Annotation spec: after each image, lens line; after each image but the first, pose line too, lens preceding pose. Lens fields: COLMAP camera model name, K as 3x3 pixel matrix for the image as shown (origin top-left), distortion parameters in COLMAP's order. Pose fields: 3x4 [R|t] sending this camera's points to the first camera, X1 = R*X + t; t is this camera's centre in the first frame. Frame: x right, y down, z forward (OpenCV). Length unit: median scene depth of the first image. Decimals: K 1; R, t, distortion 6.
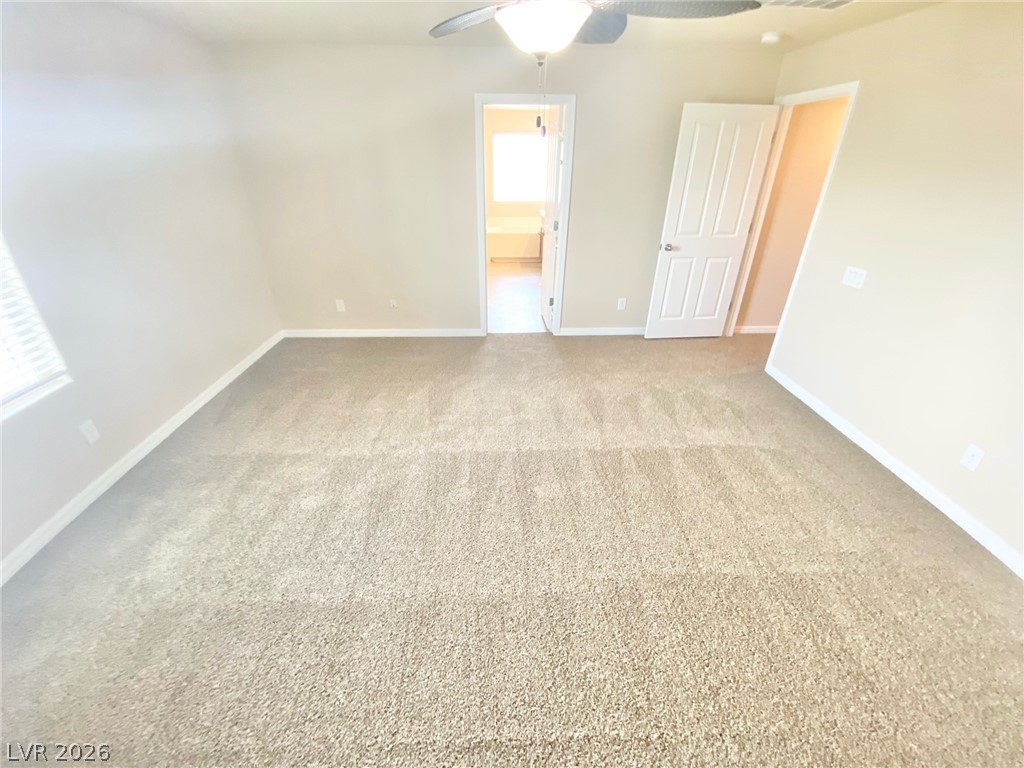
lens RADIAL K [[416.2, 0, 512.3], [0, 416.2, 381.4], [0, 0, 1]] dist [0.031178, -0.027314]
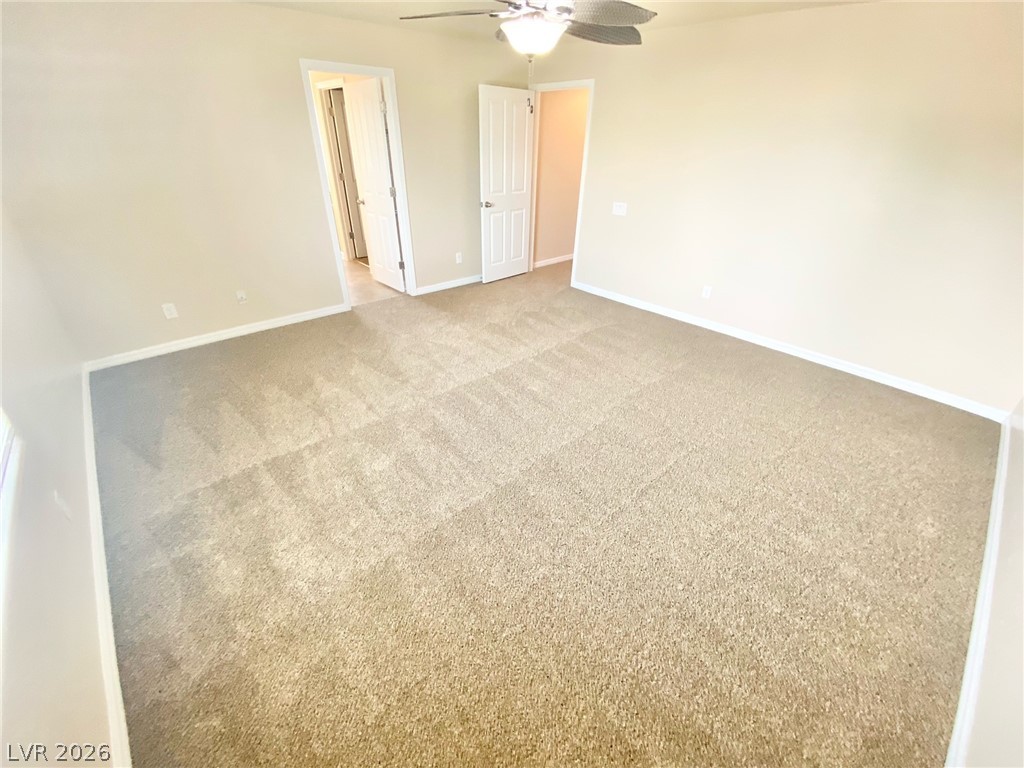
lens RADIAL K [[416.2, 0, 512.3], [0, 416.2, 381.4], [0, 0, 1]] dist [0.031178, -0.027314]
pose [[0.768466, -0.315077, 0.556944, -0.583314], [0.285890, 0.947730, 0.141686, 0.030124], [-0.572474, 0.050344, 0.818376, -0.042391]]
